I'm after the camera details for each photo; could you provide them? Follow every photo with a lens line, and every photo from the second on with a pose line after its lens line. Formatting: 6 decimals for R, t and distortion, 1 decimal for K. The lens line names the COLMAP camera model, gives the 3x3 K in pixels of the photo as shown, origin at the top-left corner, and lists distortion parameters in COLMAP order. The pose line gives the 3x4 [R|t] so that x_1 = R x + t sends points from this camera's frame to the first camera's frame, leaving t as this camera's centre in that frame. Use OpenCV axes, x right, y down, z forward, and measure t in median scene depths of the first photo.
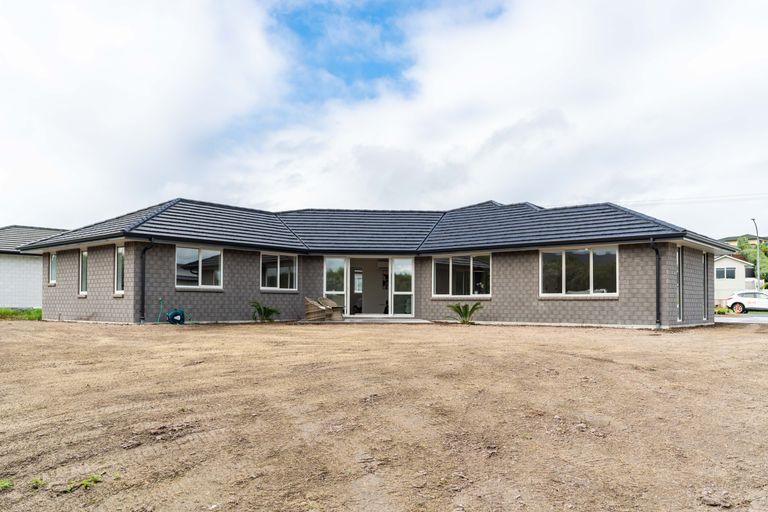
lens RADIAL K [[603.6, 0, 382.8], [0, 603.6, 257.5], [0, 0, 1]] dist [0.005849, 0.000170]
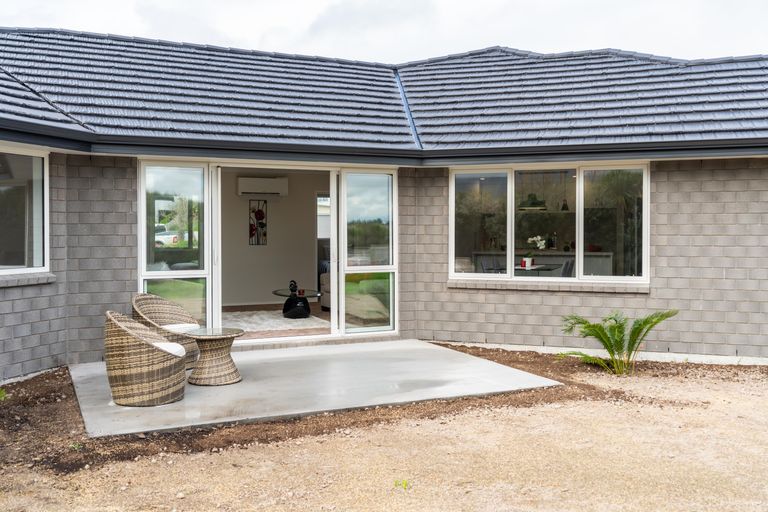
lens RADIAL K [[739.4, 0, 386.2], [0, 739.4, 252.2], [0, 0, 1]] dist [-0.009600, 0.000000]
pose [[0.932634, -0.017256, 0.360411, -0.117049], [-0.021497, 0.994424, 0.103238, 0.003320], [-0.360183, -0.104031, 0.927063, 0.600572]]
